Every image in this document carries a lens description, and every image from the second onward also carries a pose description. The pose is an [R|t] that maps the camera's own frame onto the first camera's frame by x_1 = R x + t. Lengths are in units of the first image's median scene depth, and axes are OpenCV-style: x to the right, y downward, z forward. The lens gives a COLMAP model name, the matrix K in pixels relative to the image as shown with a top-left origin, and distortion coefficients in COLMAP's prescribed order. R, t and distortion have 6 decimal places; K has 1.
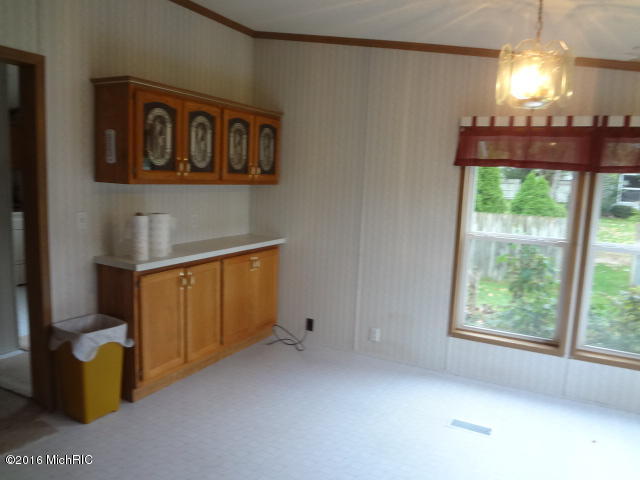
lens RADIAL K [[474.5, 0, 316.6], [0, 474.5, 238.9], [0, 0, 1]] dist [-0.056092, 0.016837]
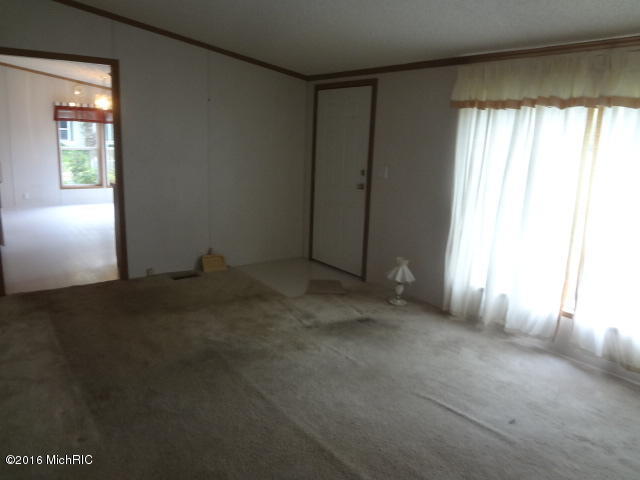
lens RADIAL K [[474.5, 0, 318.5], [0, 474.5, 241.2], [0, 0, 1]] dist [-0.056092, 0.016837]
pose [[0.423374, -0.212896, 0.880585, -1.514219], [0.103713, 0.976996, 0.186342, 0.168378], [-0.899999, 0.012436, 0.435715, -1.438910]]
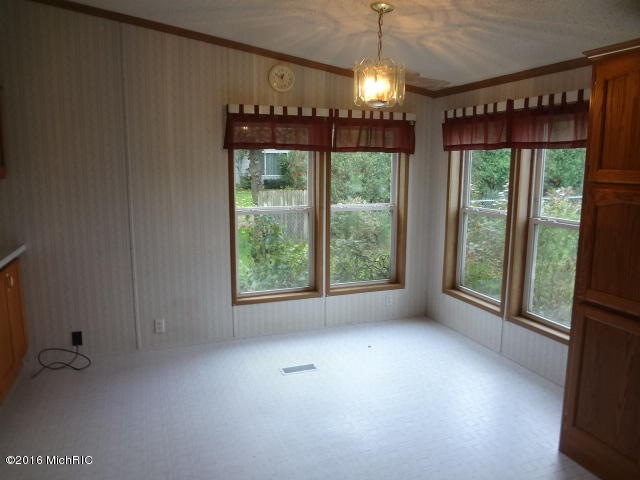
lens RADIAL K [[474.5, 0, 316.7], [0, 474.5, 240.3], [0, 0, 1]] dist [-0.056092, 0.016837]
pose [[0.659471, -0.156290, 0.735303, -0.408671], [0.127561, 0.987229, 0.095432, -0.026427], [-0.740828, 0.030861, 0.670985, 0.126085]]
